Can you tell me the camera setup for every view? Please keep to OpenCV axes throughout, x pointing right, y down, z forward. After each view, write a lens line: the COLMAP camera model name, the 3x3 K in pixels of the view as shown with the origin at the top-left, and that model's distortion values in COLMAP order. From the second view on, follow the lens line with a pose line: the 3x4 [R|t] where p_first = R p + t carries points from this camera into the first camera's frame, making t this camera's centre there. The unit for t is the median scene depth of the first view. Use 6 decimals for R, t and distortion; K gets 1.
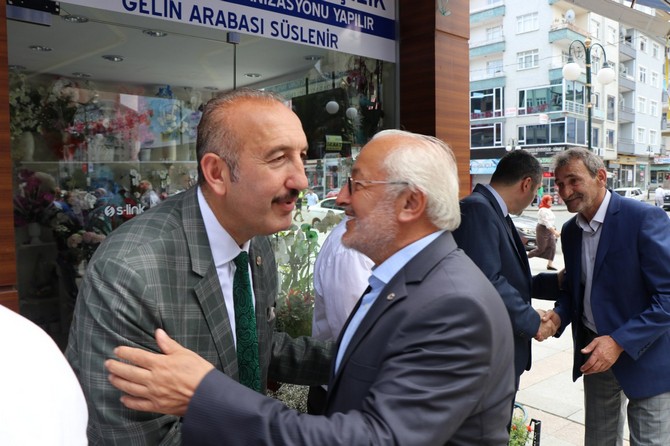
lens RADIAL K [[560.5, 0, 332.2], [0, 560.5, 220.4], [0, 0, 1]] dist [-0.179044, 0.149115]
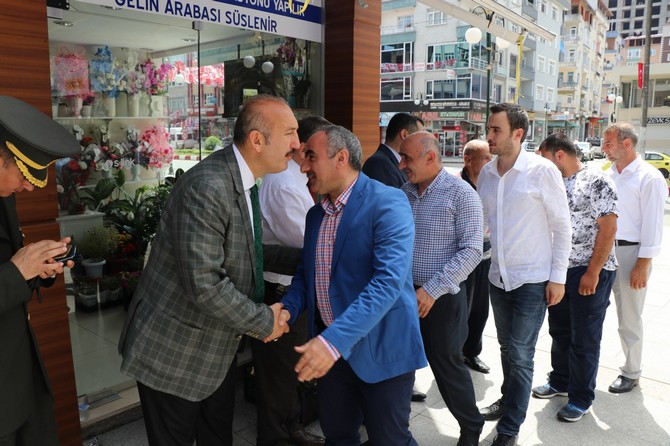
lens RADIAL K [[560.5, 0, 332.2], [0, 560.5, 220.4], [0, 0, 1]] dist [-0.179044, 0.149115]
pose [[0.987274, -0.012060, 0.158572, -0.041788], [-0.001848, 0.996183, 0.087269, 0.001329], [-0.159019, -0.086452, 0.983483, -0.169088]]
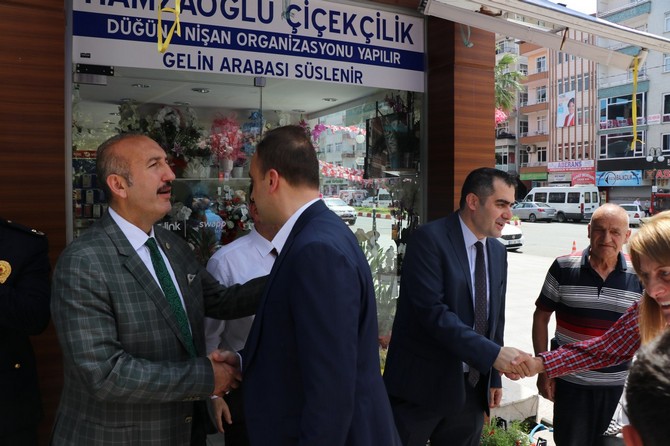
lens RADIAL K [[557.8, 0, 313.9], [0, 557.8, 222.2], [0, 0, 1]] dist [-0.177756, 0.146622]
pose [[0.963705, 0.020918, -0.266148, 0.135316], [-0.024570, 0.999644, -0.010400, -0.011178], [0.265836, 0.016562, 0.963876, -0.057880]]
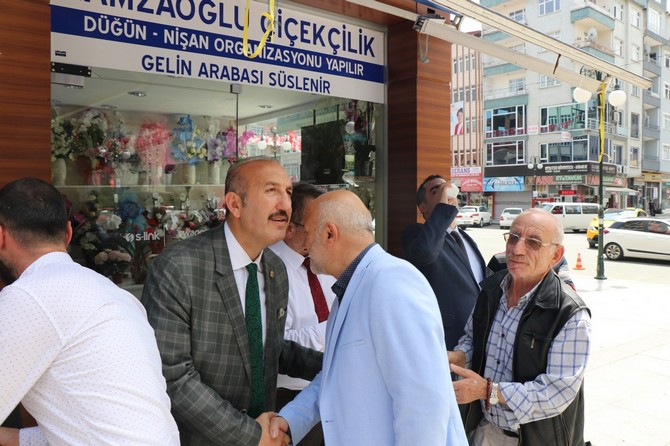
lens RADIAL K [[560.5, 0, 332.2], [0, 560.5, 220.4], [0, 0, 1]] dist [-0.179044, 0.149115]
pose [[0.998973, 0.005955, -0.044922, 0.042217], [-0.007233, 0.999572, -0.028333, -0.010734], [0.044734, 0.028629, 0.998589, -0.085510]]
